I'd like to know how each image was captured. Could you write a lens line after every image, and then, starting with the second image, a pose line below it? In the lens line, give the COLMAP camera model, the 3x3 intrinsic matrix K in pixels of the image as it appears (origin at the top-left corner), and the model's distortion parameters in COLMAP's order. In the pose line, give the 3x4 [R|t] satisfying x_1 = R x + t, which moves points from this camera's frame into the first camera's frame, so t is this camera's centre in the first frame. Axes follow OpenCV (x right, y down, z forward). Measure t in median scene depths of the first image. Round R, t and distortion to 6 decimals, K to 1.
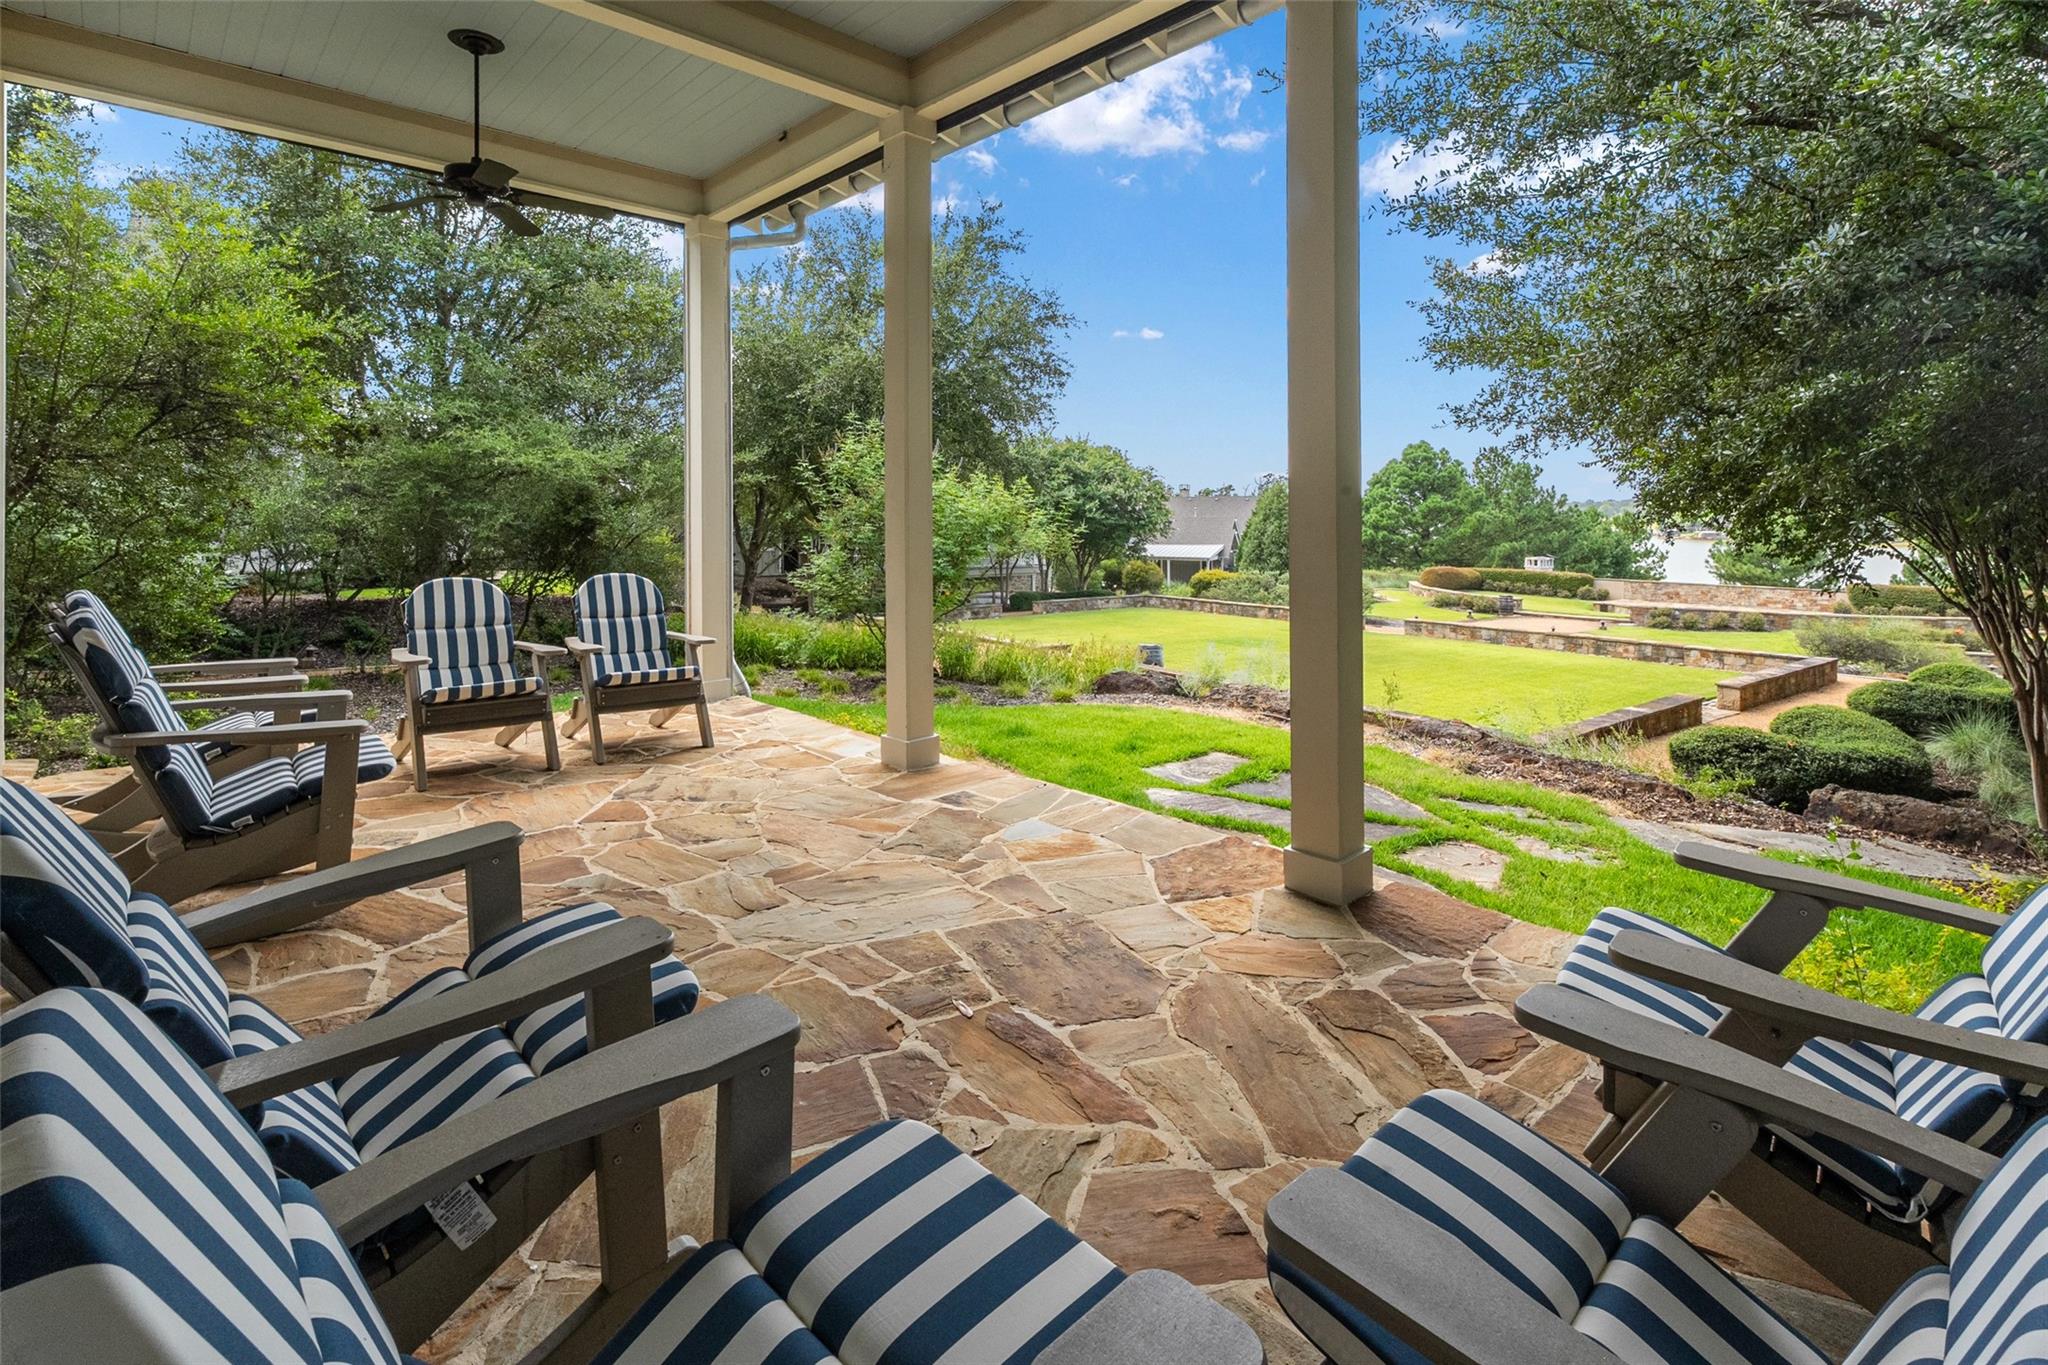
lens RADIAL K [[1201.7, 0, 1024.0], [0, 1201.7, 682.5], [0, 0, 1]] dist [-0.003834, -0.000267]
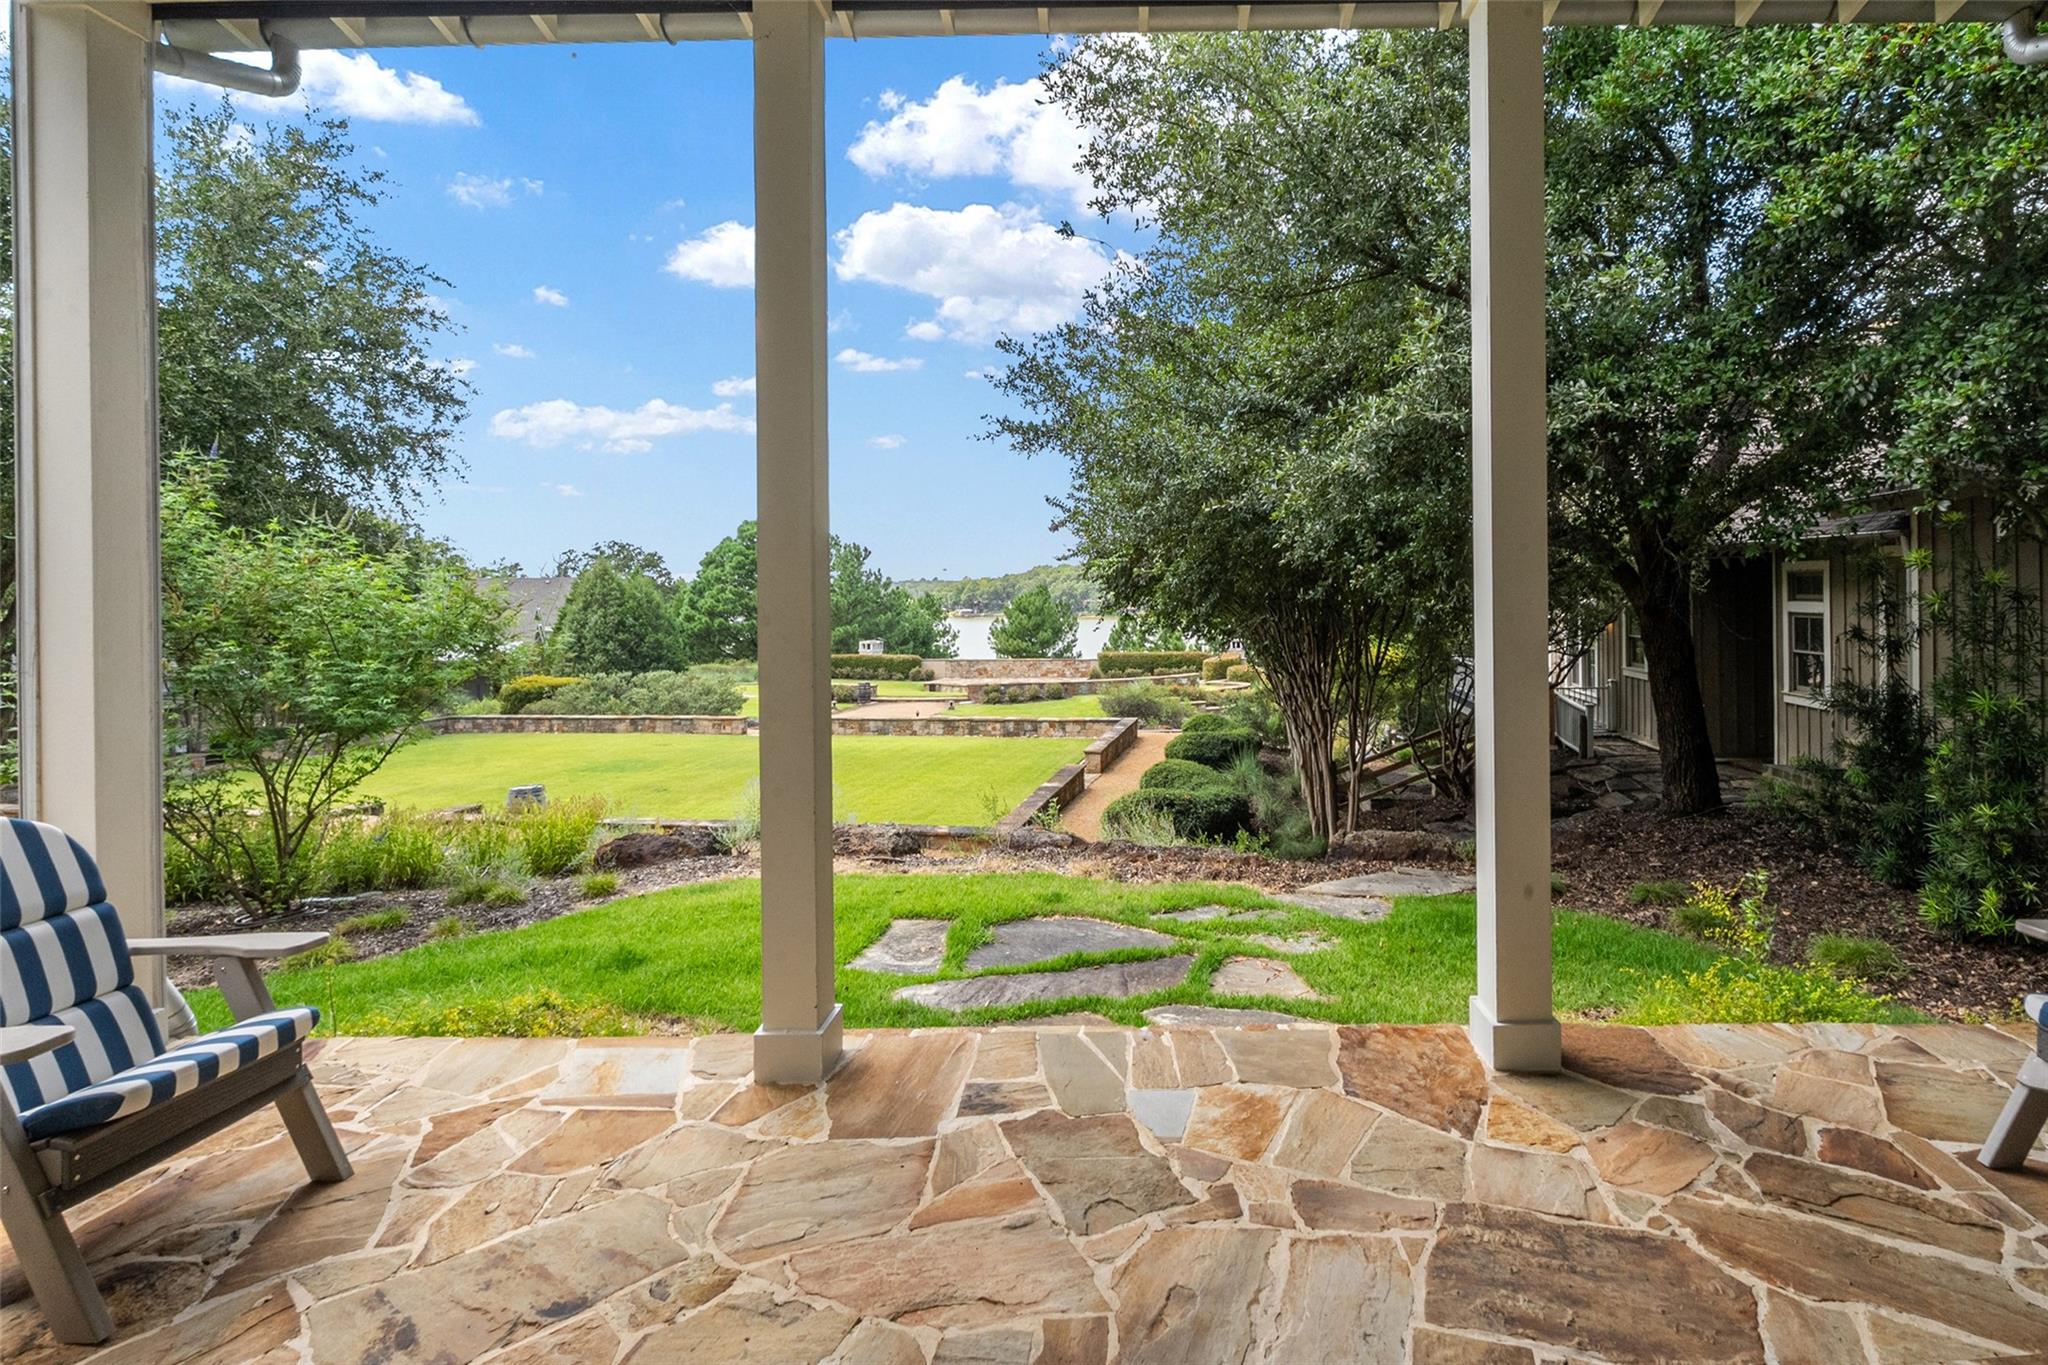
lens RADIAL K [[1201.7, 0, 1024.0], [0, 1201.7, 682.5], [0, 0, 1]] dist [-0.003834, -0.000267]
pose [[0.594658, -0.072596, 0.800695, -0.287327], [0.112539, 0.993626, 0.006509, -0.064769], [-0.796064, 0.086239, 0.599037, 0.328840]]
